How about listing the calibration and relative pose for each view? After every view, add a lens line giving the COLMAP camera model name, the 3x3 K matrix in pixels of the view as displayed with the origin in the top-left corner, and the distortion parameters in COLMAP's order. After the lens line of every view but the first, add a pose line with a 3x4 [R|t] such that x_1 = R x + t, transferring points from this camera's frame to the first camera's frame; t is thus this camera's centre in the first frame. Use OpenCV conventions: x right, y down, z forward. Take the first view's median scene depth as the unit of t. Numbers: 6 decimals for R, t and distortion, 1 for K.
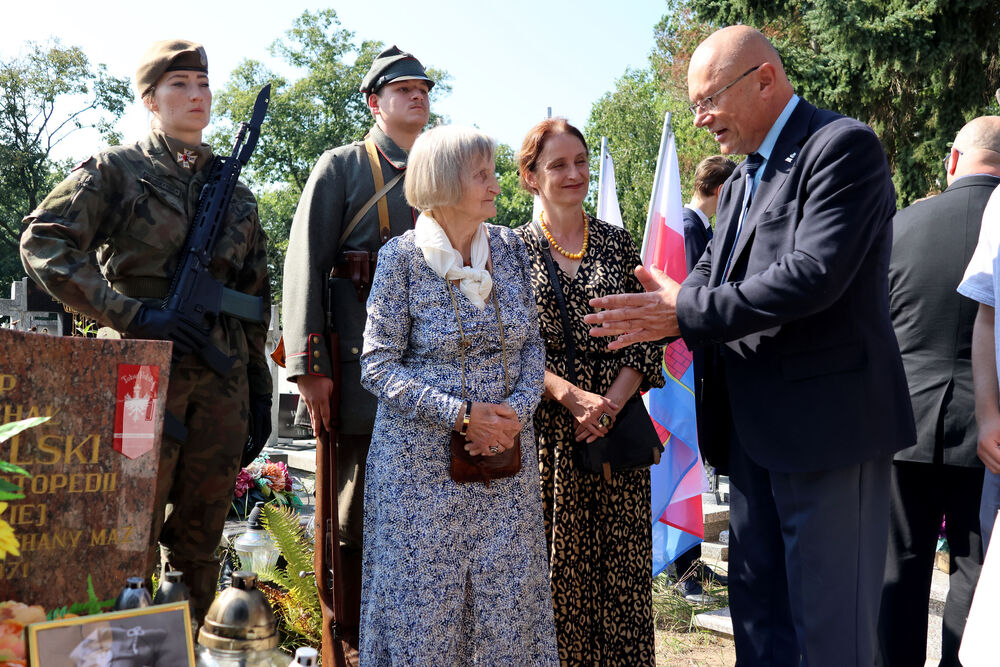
lens RADIAL K [[1155.6, 0, 500.0], [0, 1155.6, 333.5], [0, 0, 1]] dist [0.157425, 0.035842]
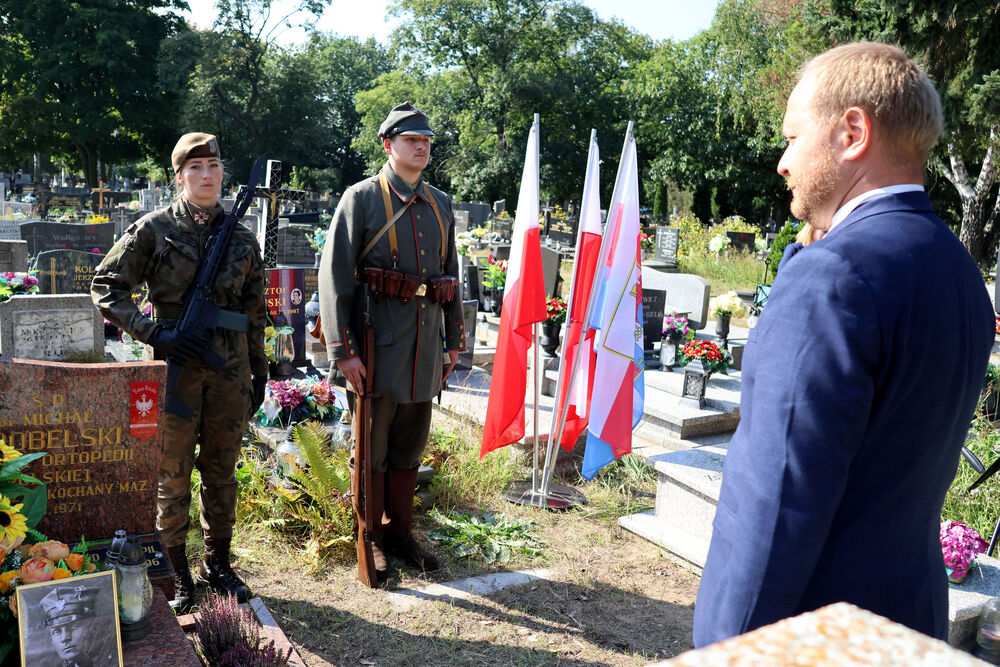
lens RADIAL K [[1003.6, 0, 500.0], [0, 1003.6, 333.5], [0, 0, 1]] dist [-0.009336, -0.016888]
pose [[0.986451, 0.047946, -0.156892, 0.296245], [-0.023578, 0.987846, 0.153638, -0.207096], [0.162352, -0.147857, 0.975592, -0.164236]]
